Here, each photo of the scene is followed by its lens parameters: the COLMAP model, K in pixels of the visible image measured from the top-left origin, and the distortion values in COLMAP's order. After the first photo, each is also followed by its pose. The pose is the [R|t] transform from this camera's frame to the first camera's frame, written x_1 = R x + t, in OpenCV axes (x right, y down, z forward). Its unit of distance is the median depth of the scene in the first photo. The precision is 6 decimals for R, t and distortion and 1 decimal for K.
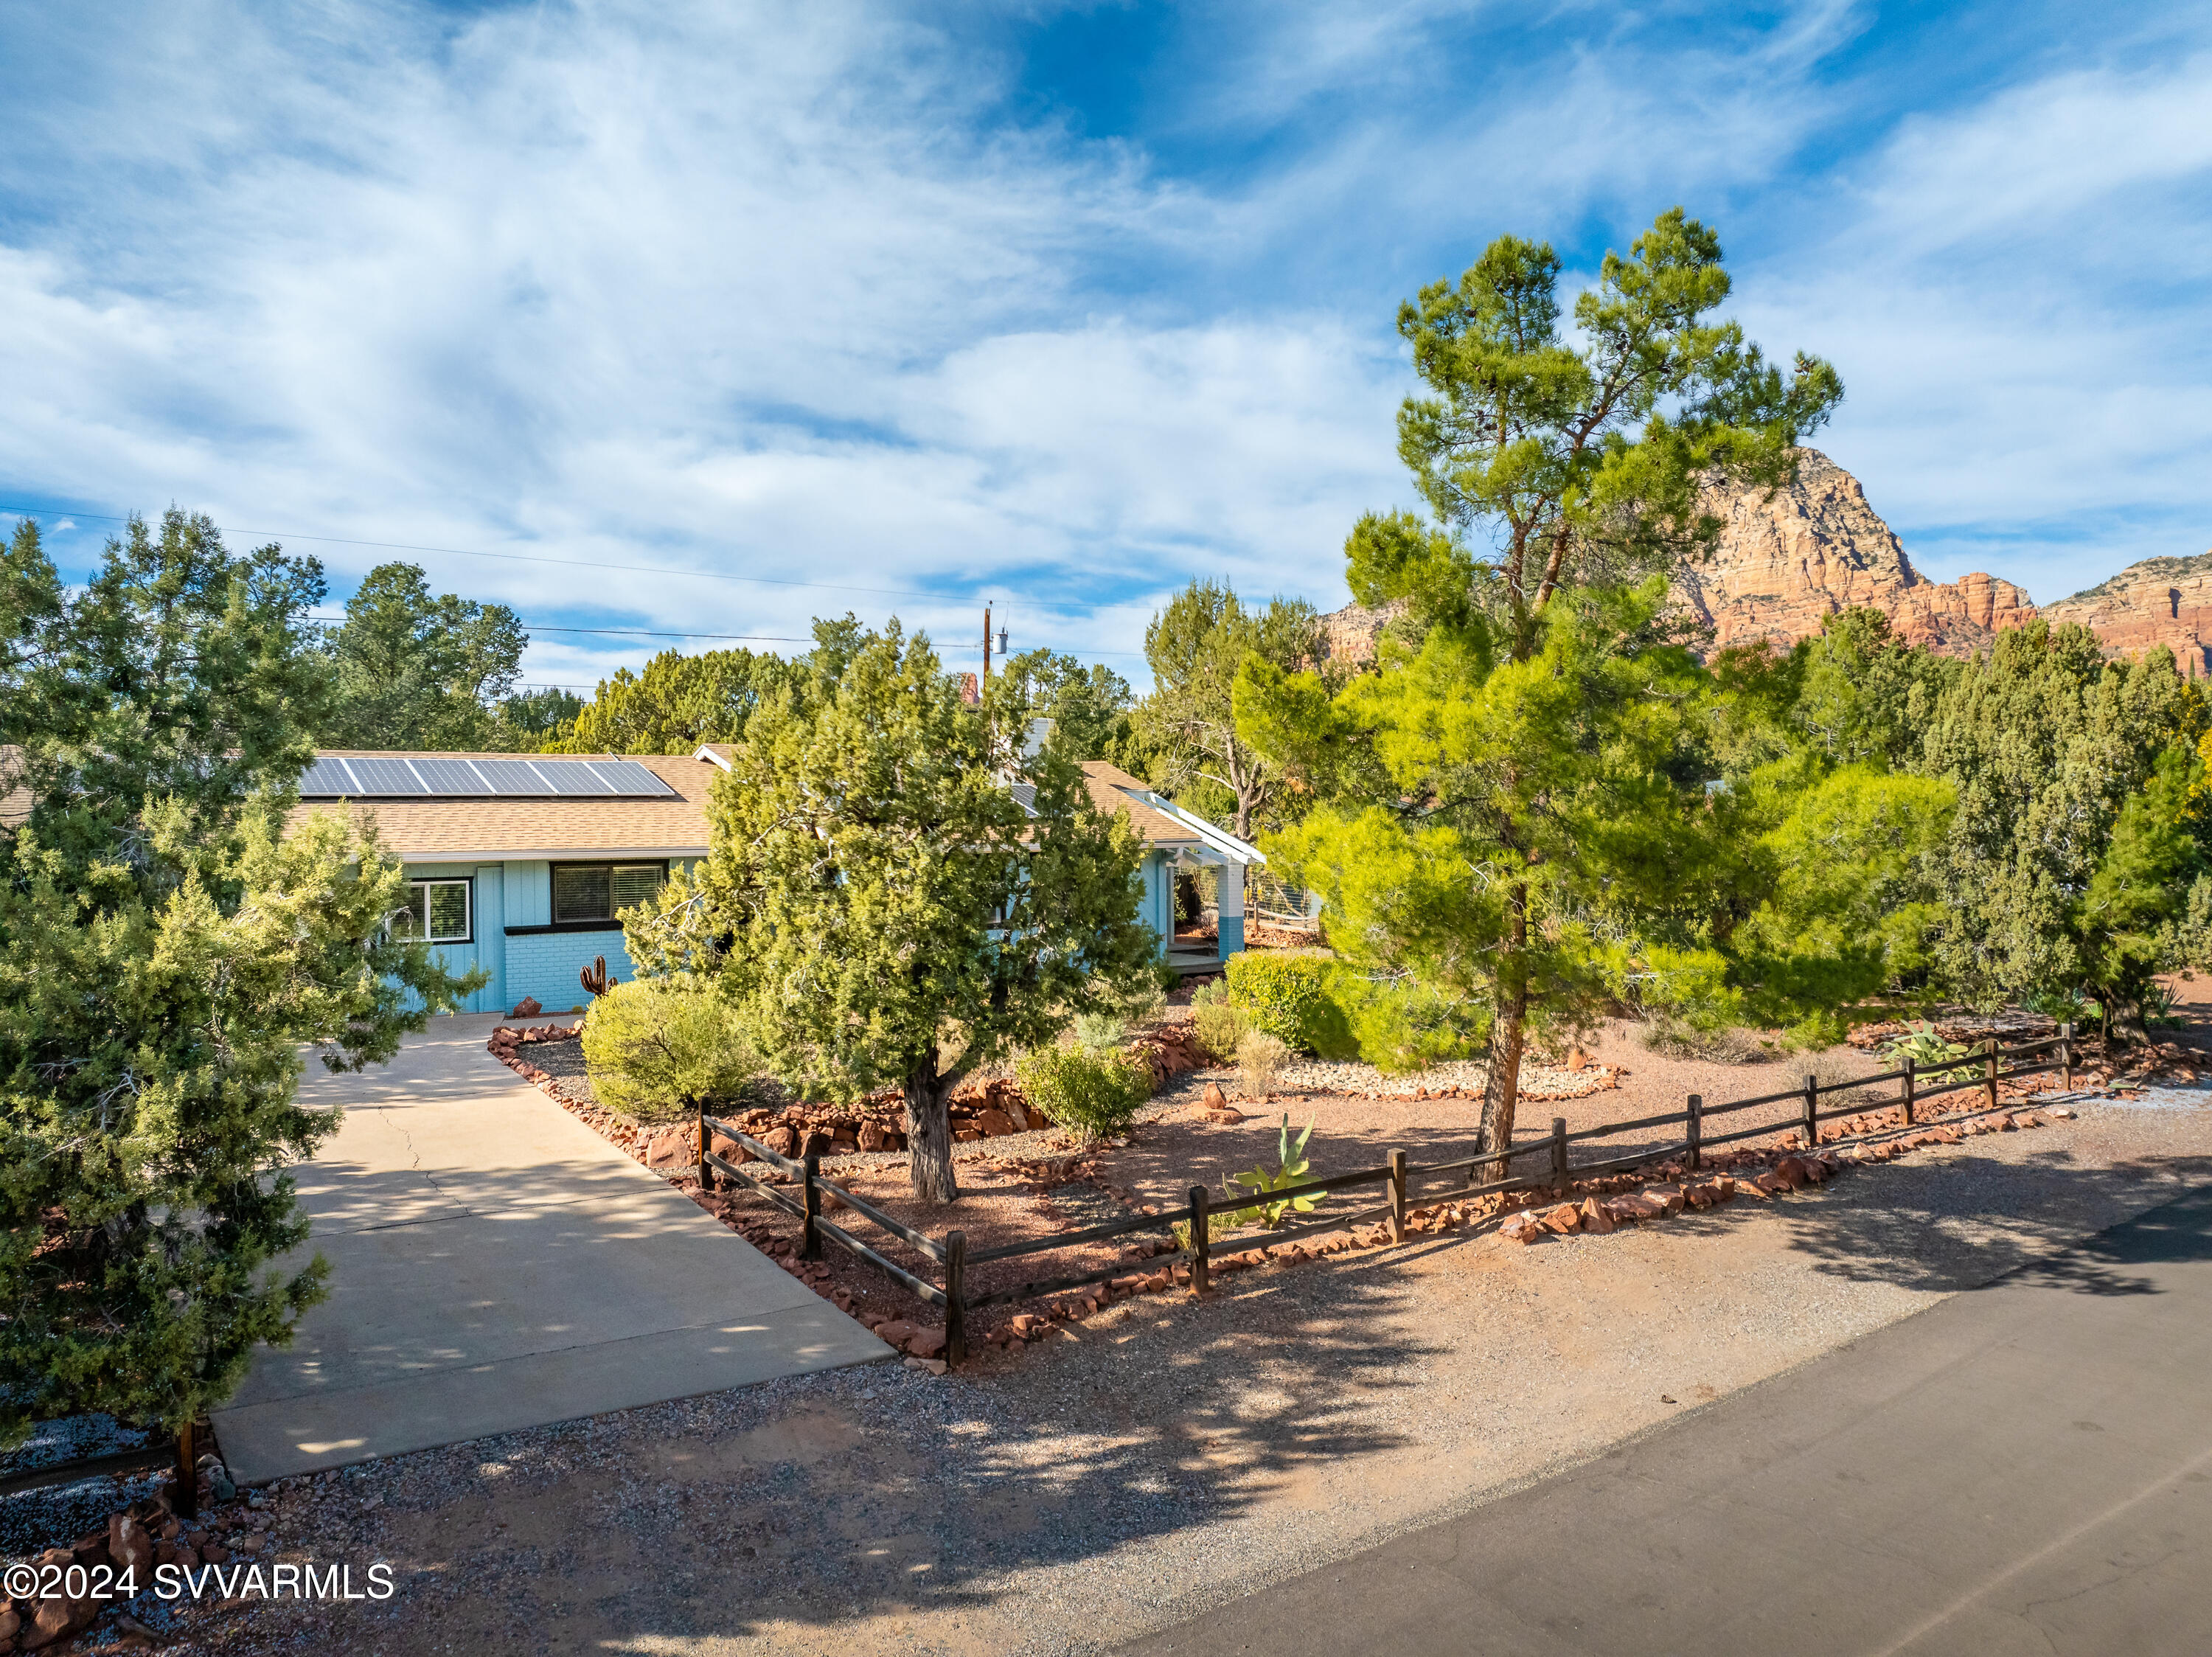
lens RADIAL K [[1543.6, 0, 1107.6], [0, 1543.6, 819.9], [0, 0, 1]] dist [-0.045908, 0.012227]
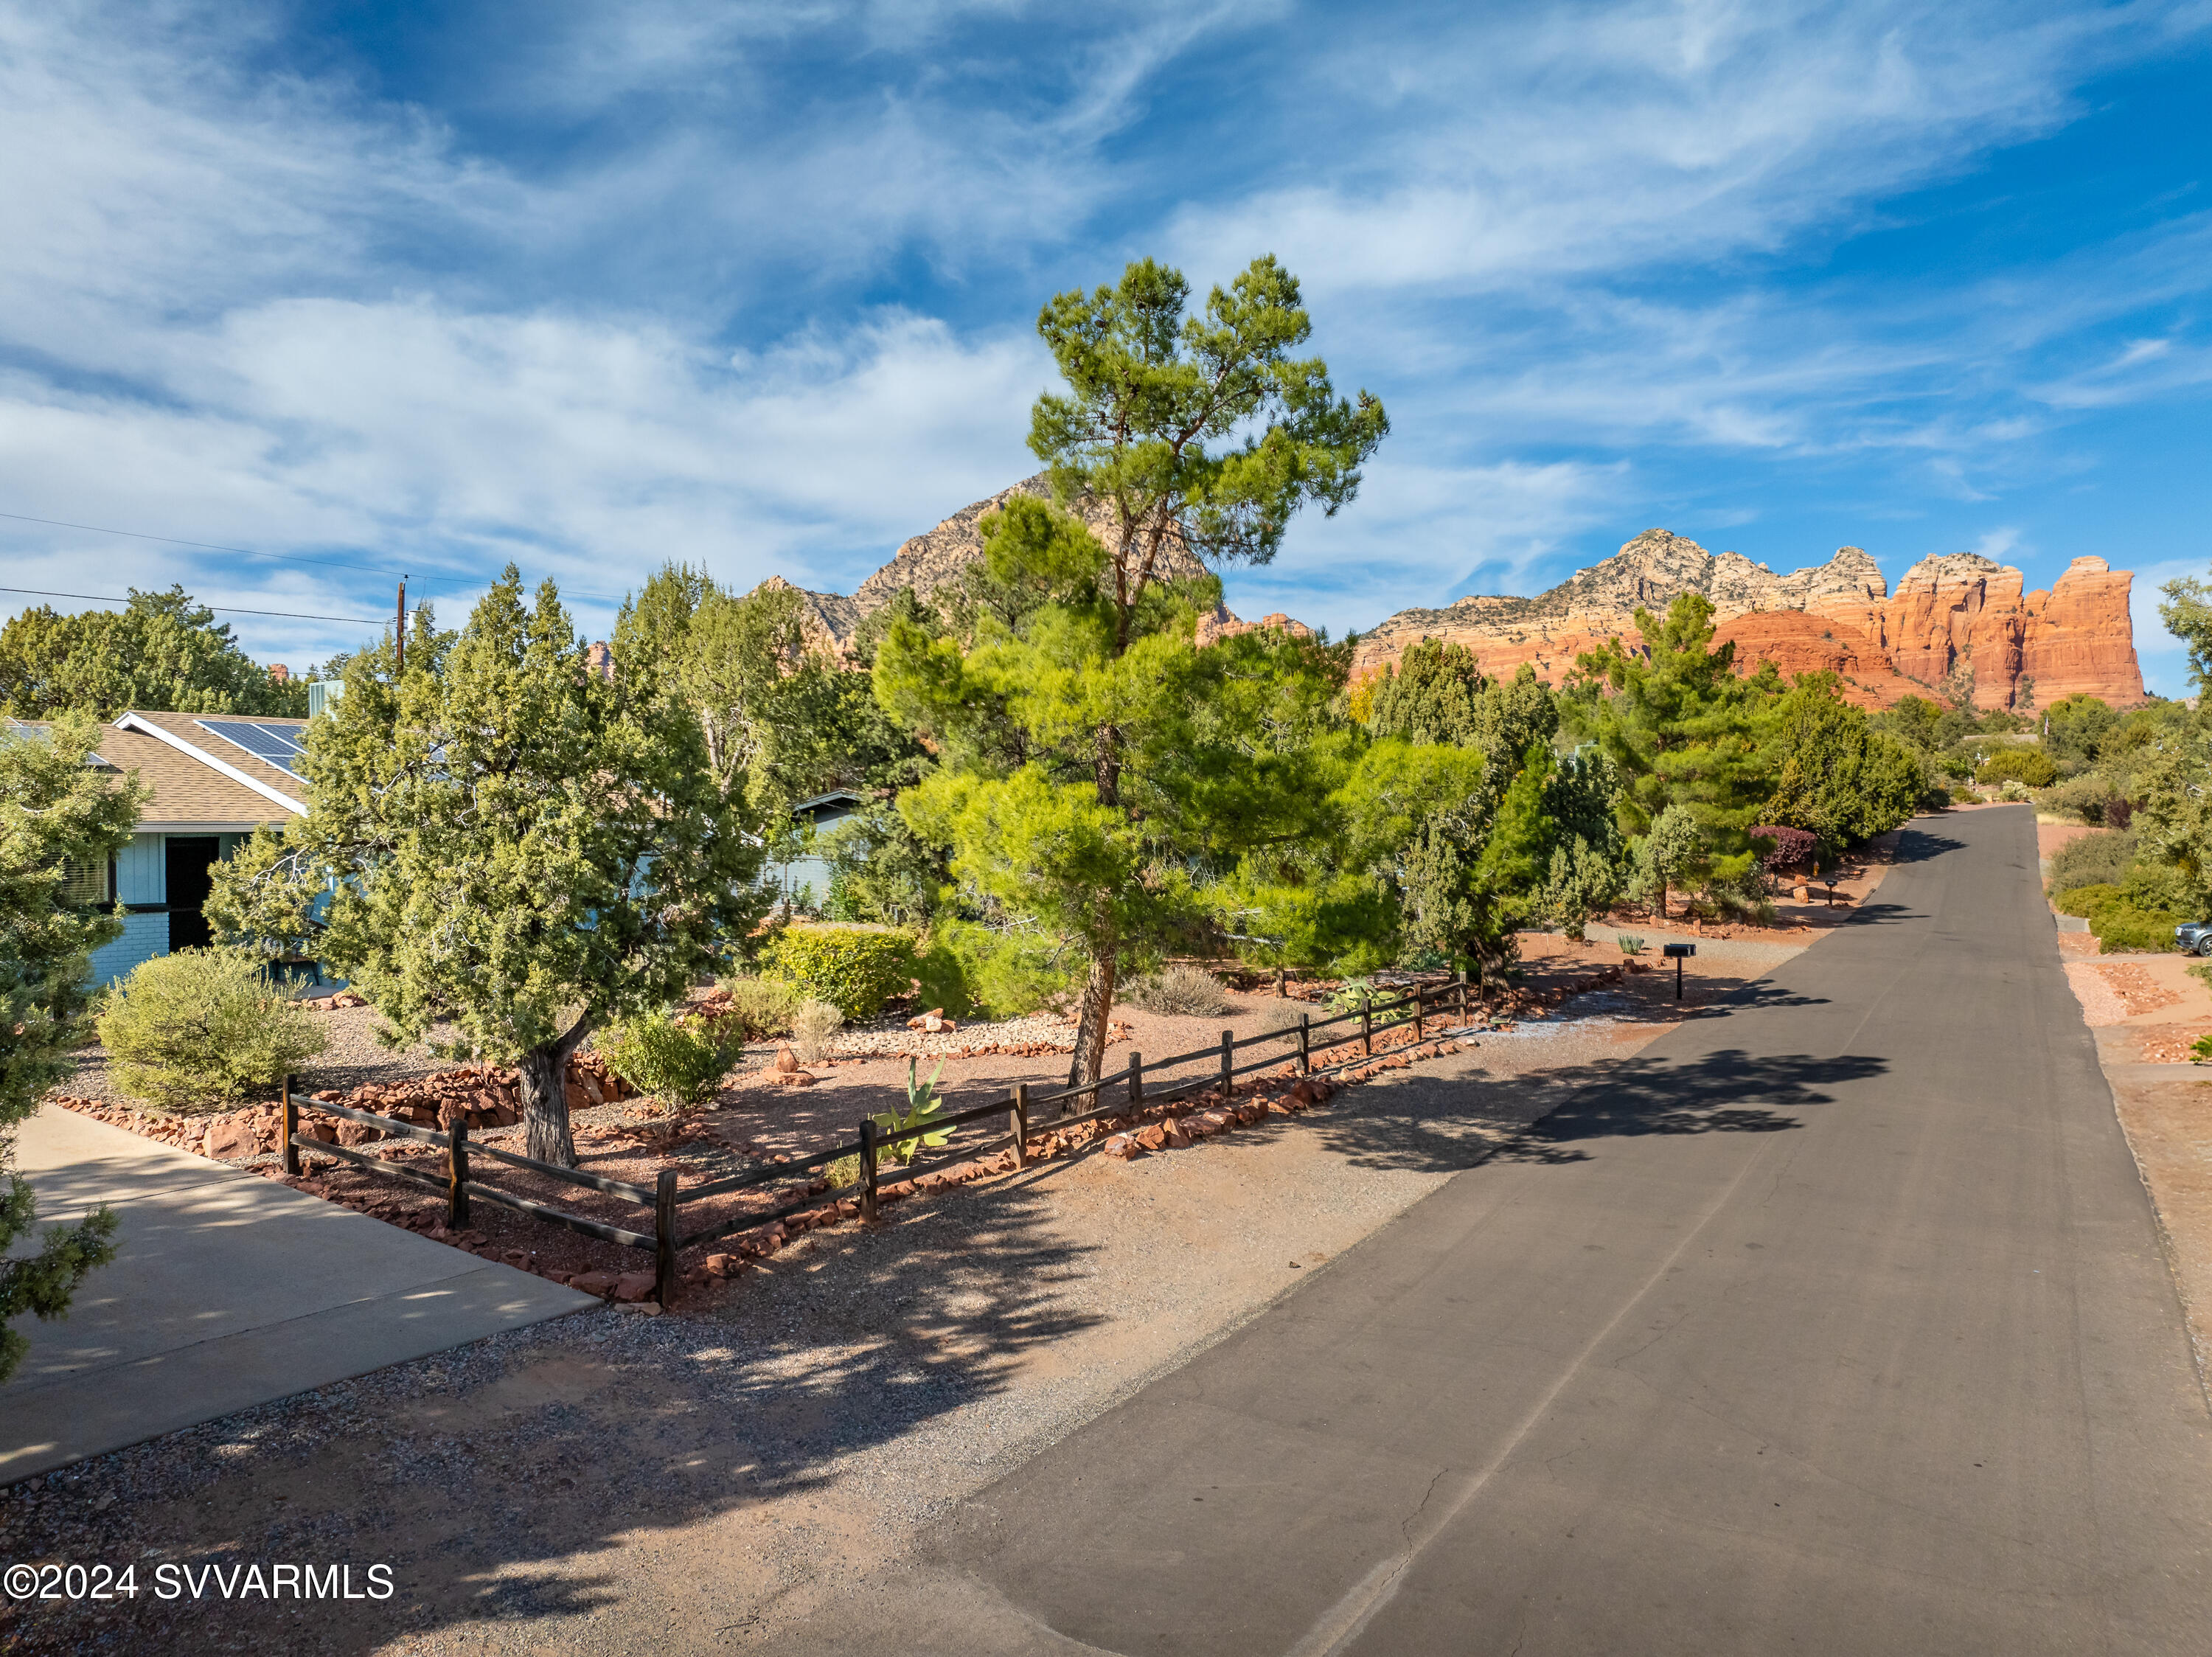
lens RADIAL K [[1543.6, 0, 1096.5], [0, 1543.6, 831.1], [0, 0, 1]] dist [-0.045908, 0.012227]
pose [[0.919404, 0.002607, 0.393305, -0.188616], [-0.002624, 0.999996, -0.000495, 0.036308], [-0.393305, -0.000577, 0.919408, -0.024655]]
